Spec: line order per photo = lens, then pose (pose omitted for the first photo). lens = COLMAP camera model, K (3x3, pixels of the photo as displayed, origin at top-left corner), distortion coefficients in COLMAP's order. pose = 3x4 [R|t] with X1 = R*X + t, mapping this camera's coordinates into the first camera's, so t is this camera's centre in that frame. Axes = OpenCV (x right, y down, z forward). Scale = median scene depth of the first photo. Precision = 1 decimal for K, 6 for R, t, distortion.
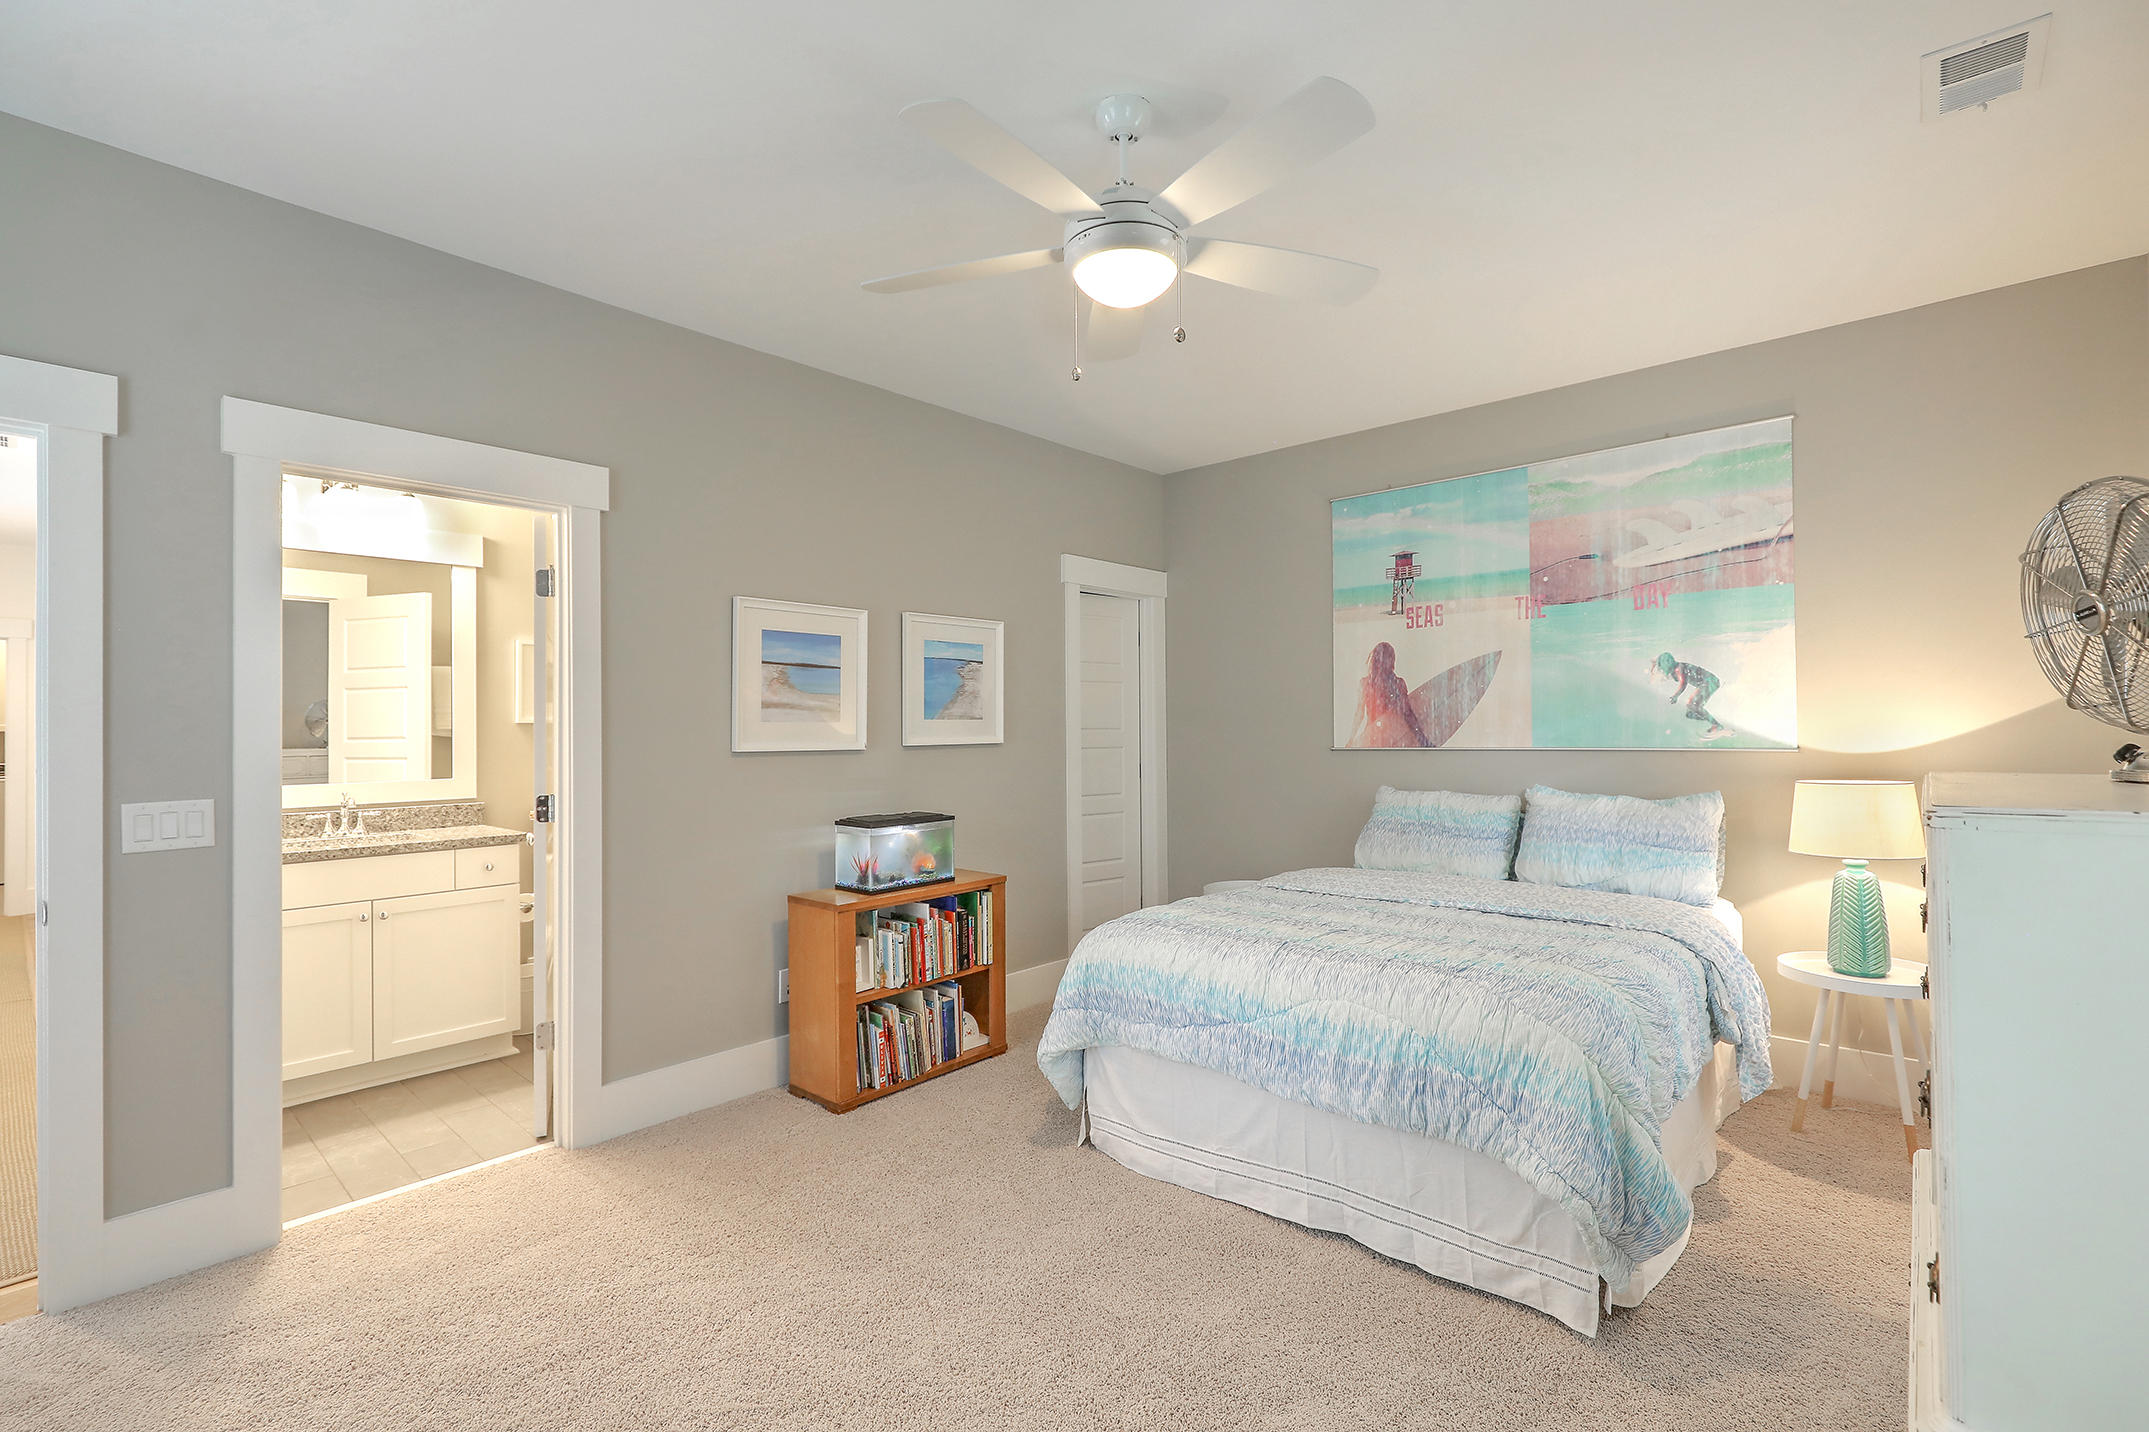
lens RADIAL K [[971.8, 0, 1083.4], [0, 971.8, 707.9], [0, 0, 1]] dist [-0.004760, 0.003283]
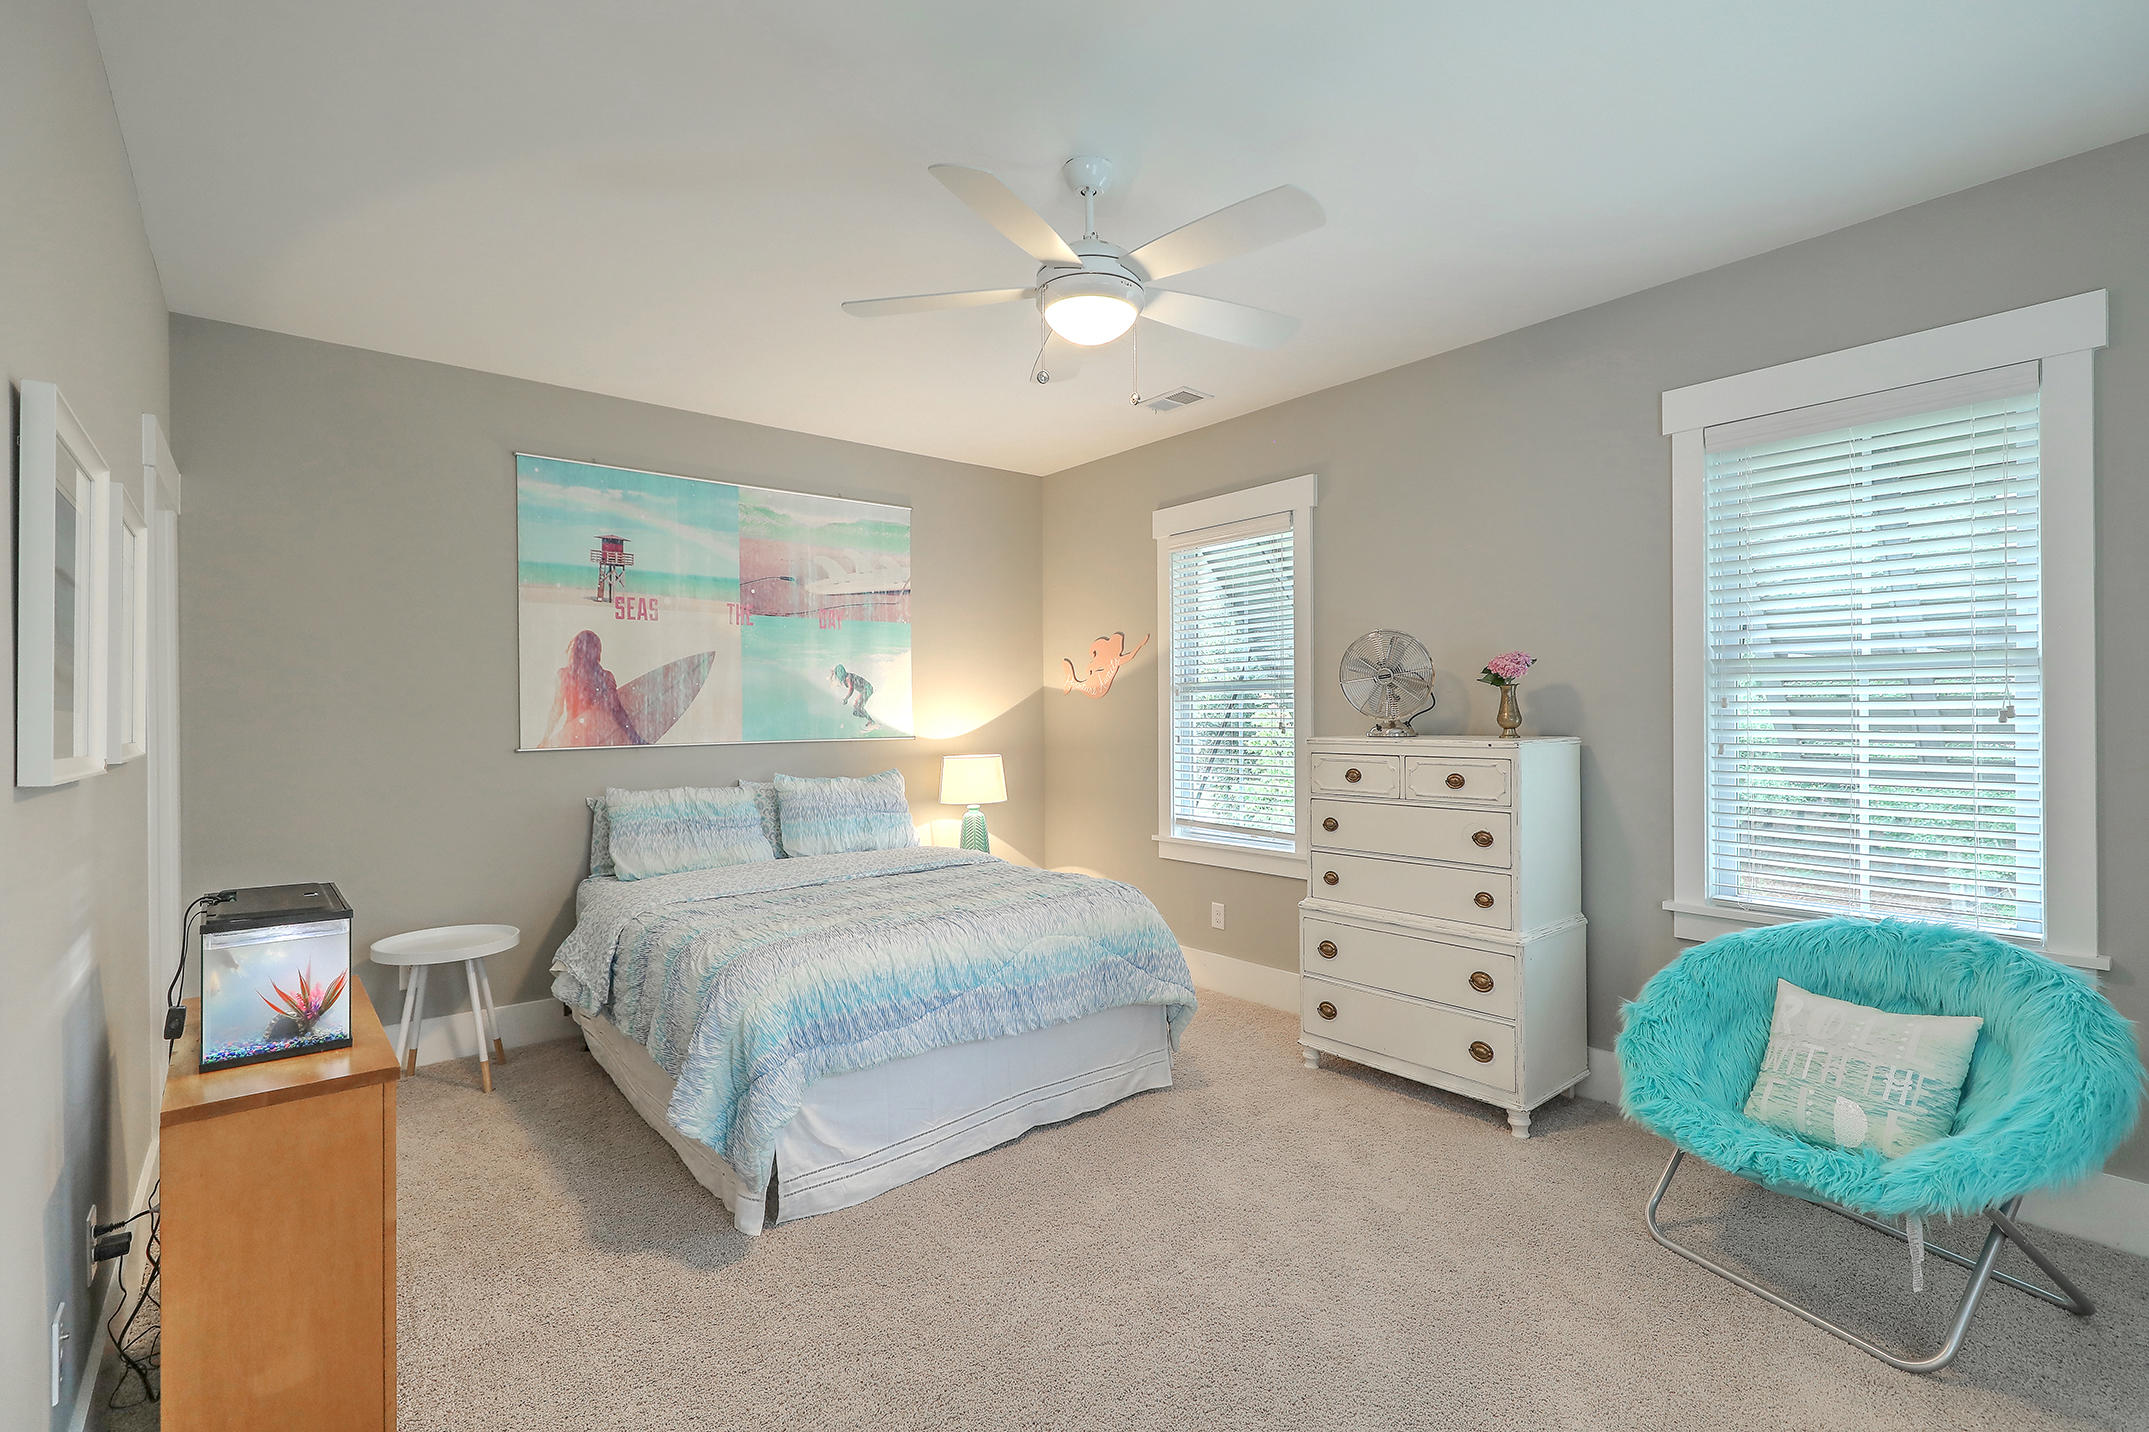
lens RADIAL K [[971.8, 0, 1082.2], [0, 971.8, 710.4], [0, 0, 1]] dist [-0.004760, 0.003283]
pose [[0.139546, 0.013347, 0.990126, -0.583001], [-0.010380, 0.999874, -0.012016, 0.014566], [-0.990161, -0.008601, 0.139667, 0.467239]]
